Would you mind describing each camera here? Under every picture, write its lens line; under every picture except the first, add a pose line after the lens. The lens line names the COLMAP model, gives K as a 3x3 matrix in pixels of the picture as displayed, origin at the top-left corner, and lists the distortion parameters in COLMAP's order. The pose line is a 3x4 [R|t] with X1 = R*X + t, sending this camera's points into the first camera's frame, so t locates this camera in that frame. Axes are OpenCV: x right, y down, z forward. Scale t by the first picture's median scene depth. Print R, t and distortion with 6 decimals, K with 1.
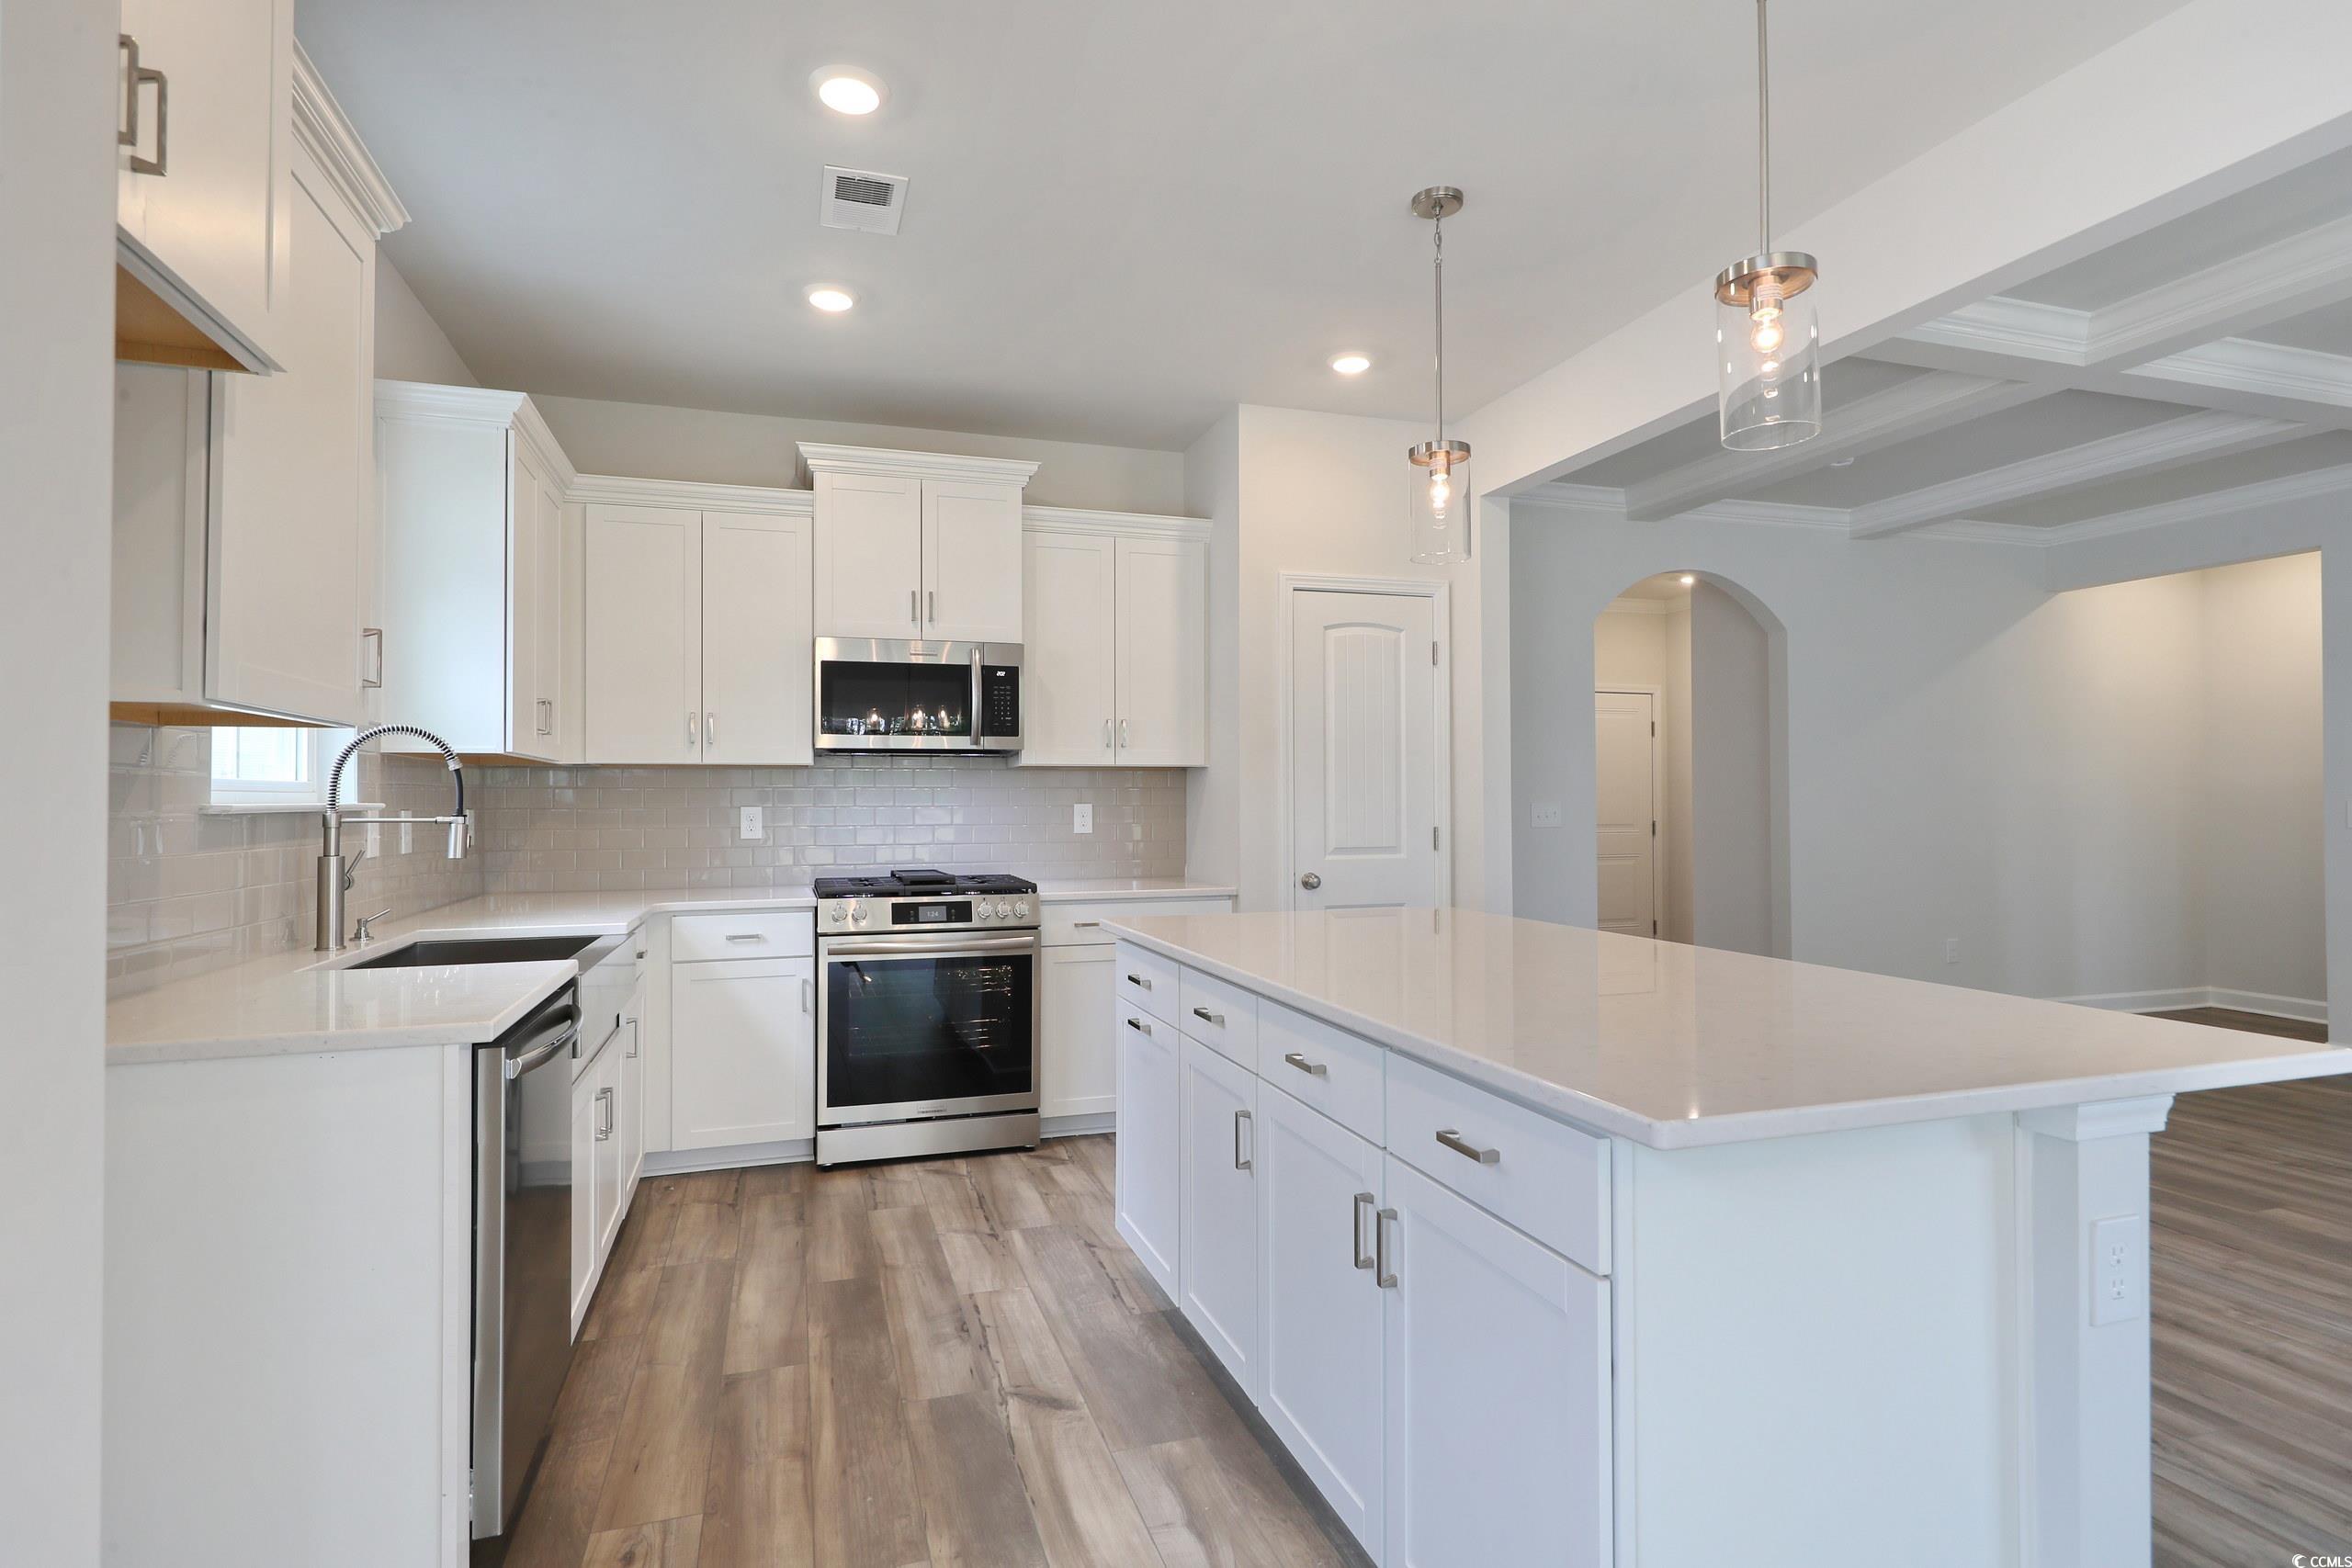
lens RADIAL K [[1227.2, 0, 1154.4], [0, 1227.2, 794.3], [0, 0, 1]] dist [-0.009203, 0.003159]
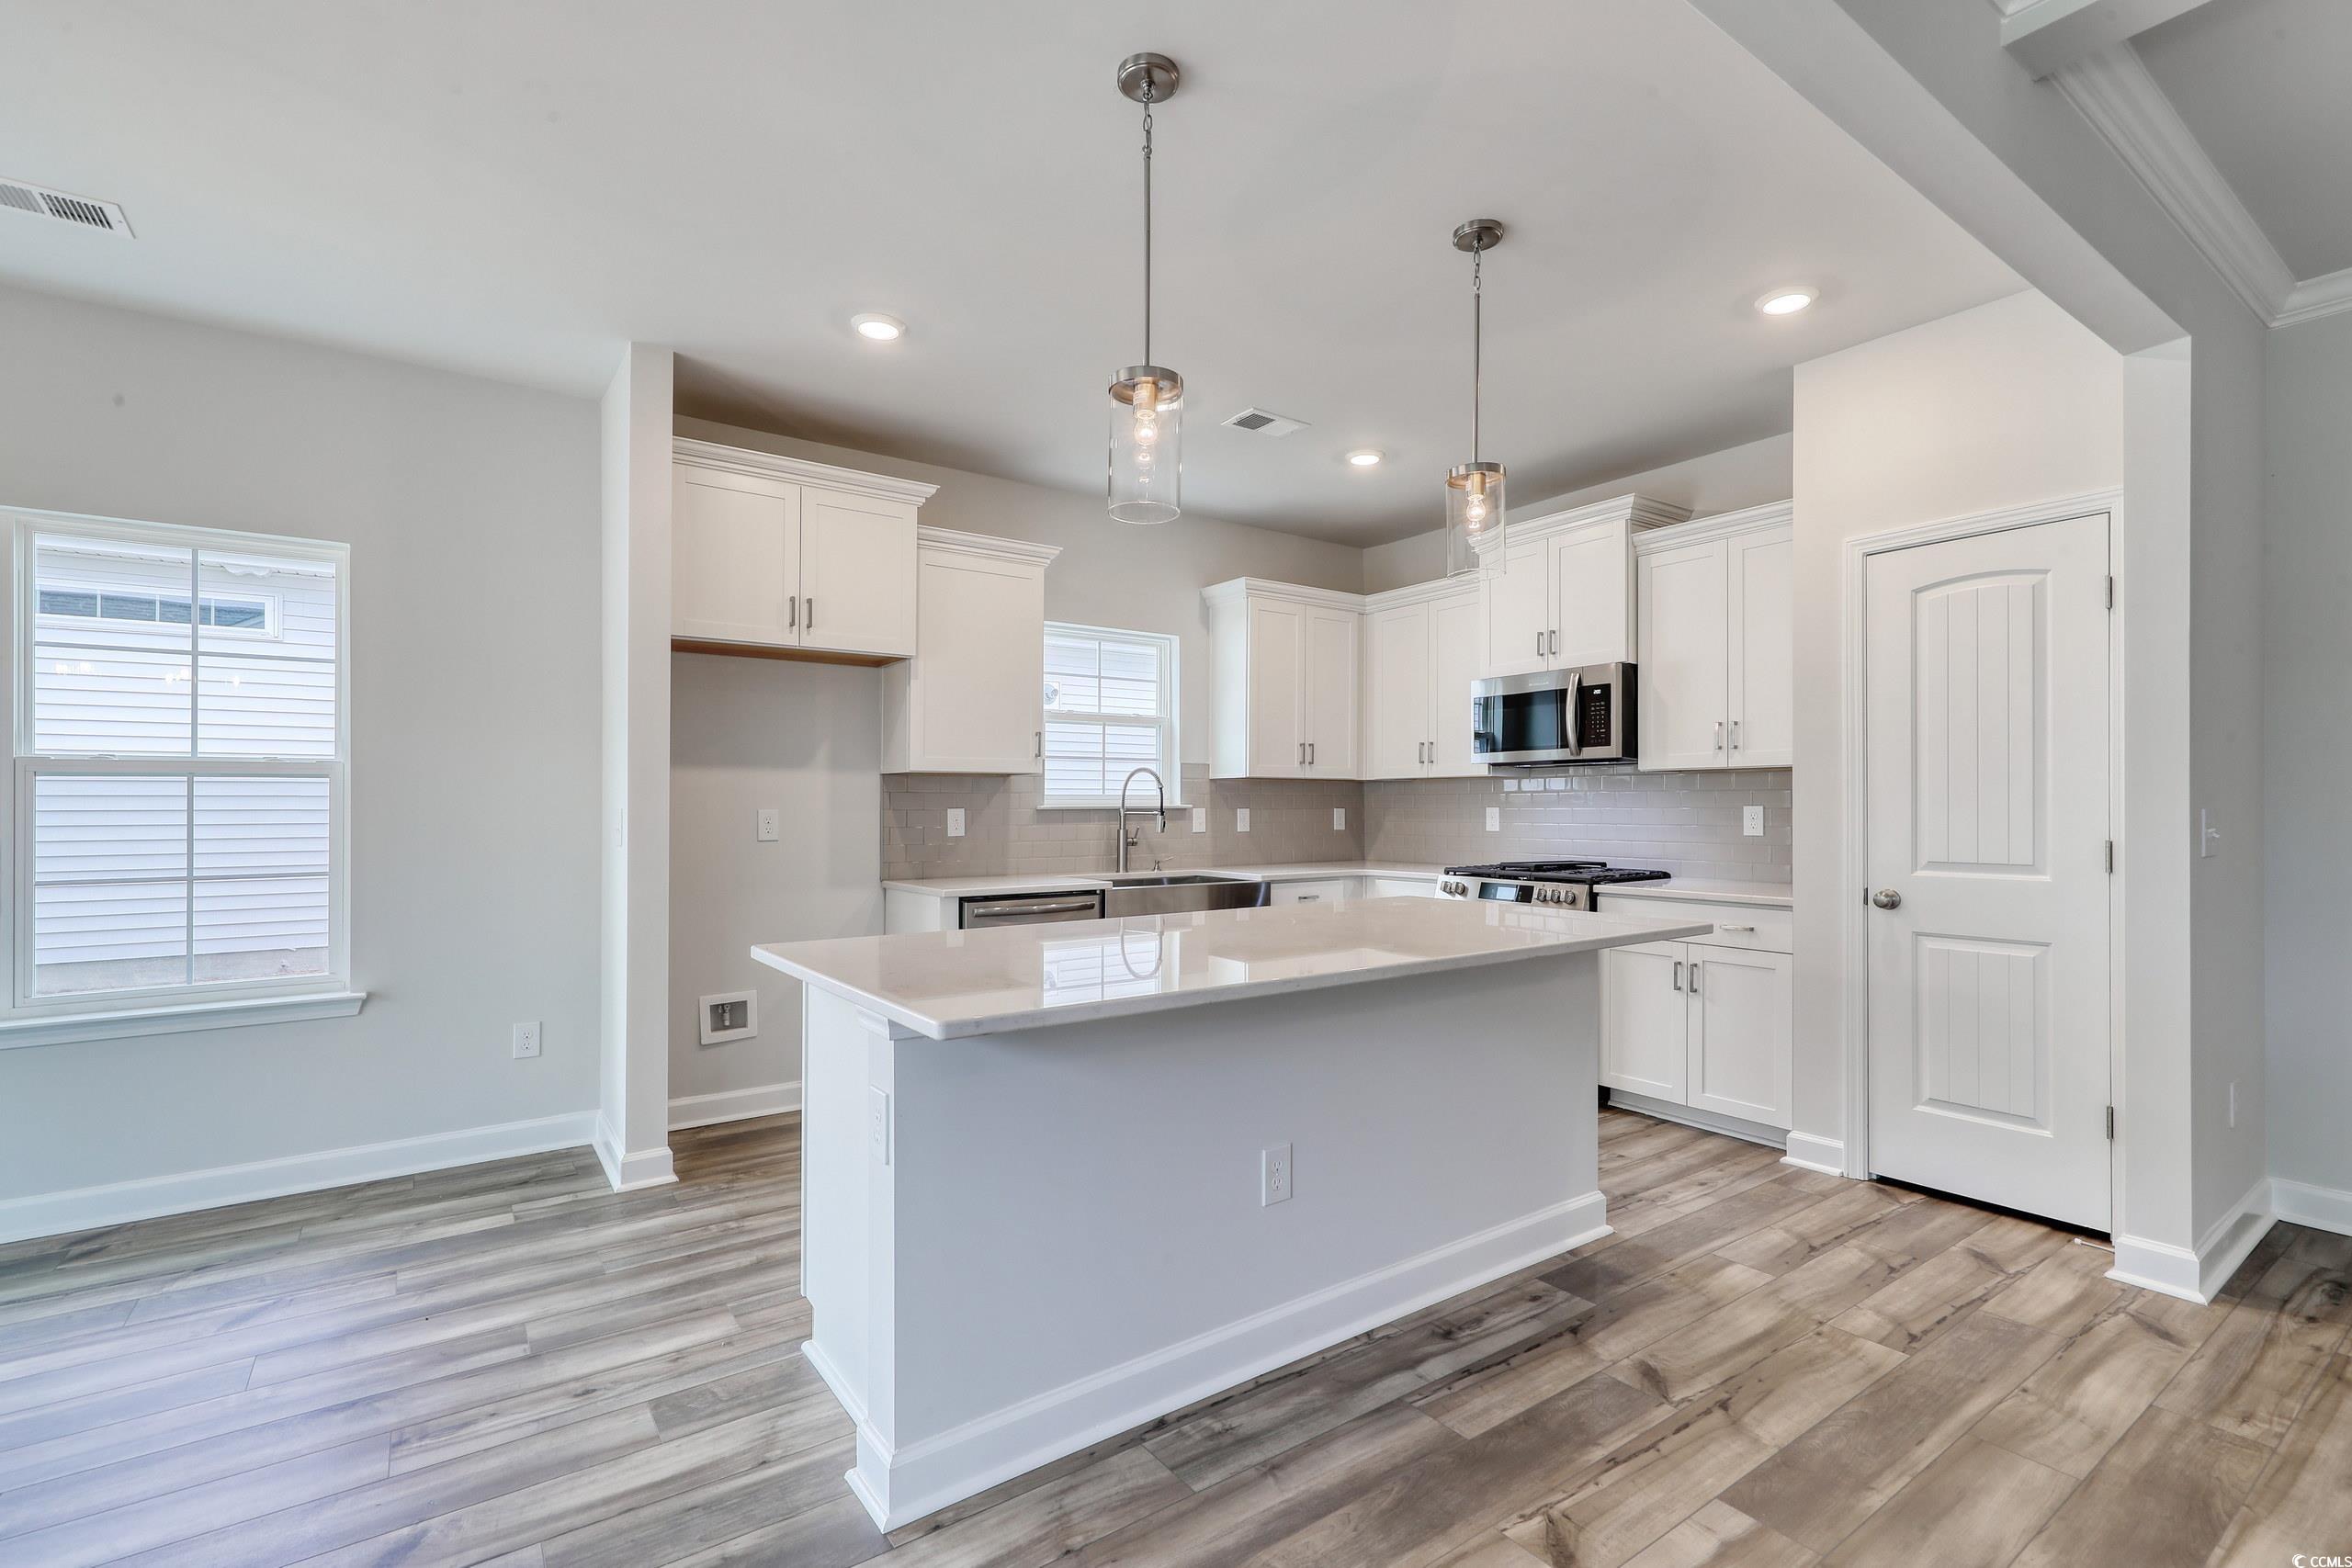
lens RADIAL K [[1048.3, 0, 1171.1], [0, 1048.3, 807.9], [0, 0, 1]] dist [0.004836, -0.001908]
pose [[0.299358, 0.006953, -0.954115, 0.696873], [0.009066, 0.999908, 0.010131, -0.003906], [0.954098, -0.011683, 0.299267, 0.334329]]
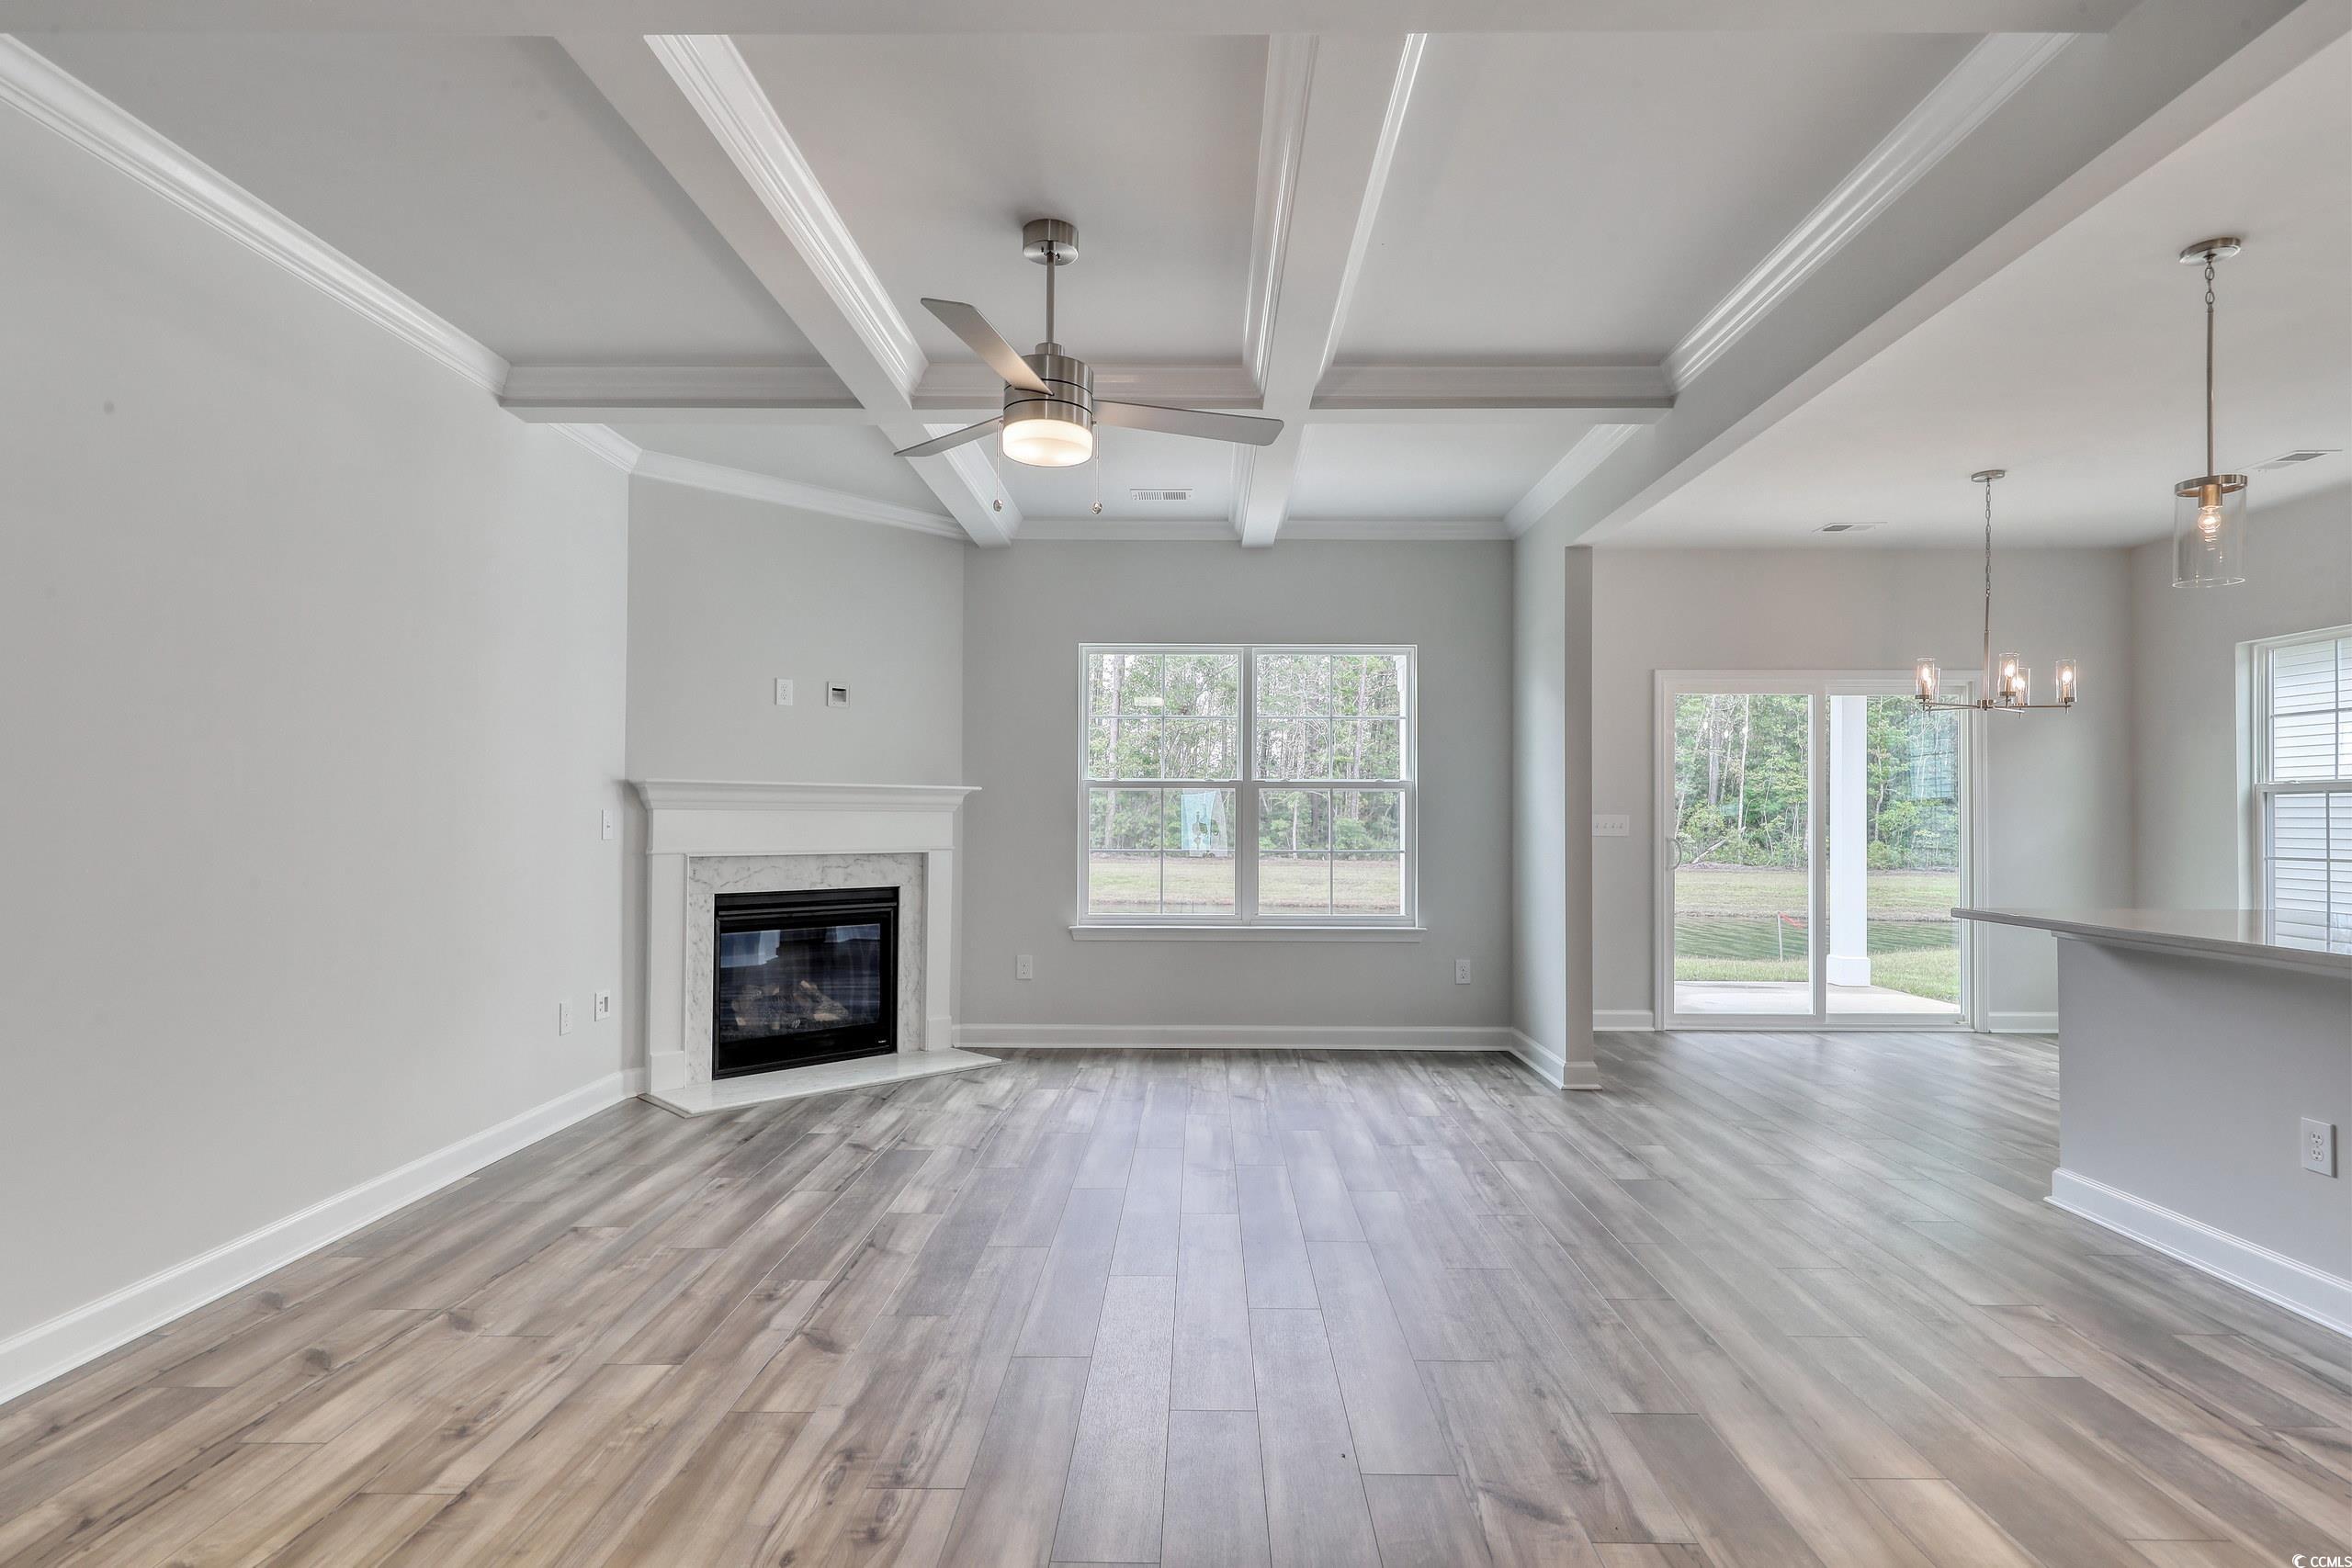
lens RADIAL K [[1227.2, 0, 1171.2], [0, 1227.2, 823.7], [0, 0, 1]] dist [-0.009203, 0.003159]
pose [[-0.944659, 0.000765, 0.328052, 0.586982], [-0.000885, 0.999988, -0.004881, 0.013020], [-0.328052, -0.004901, -0.944647, 1.357783]]
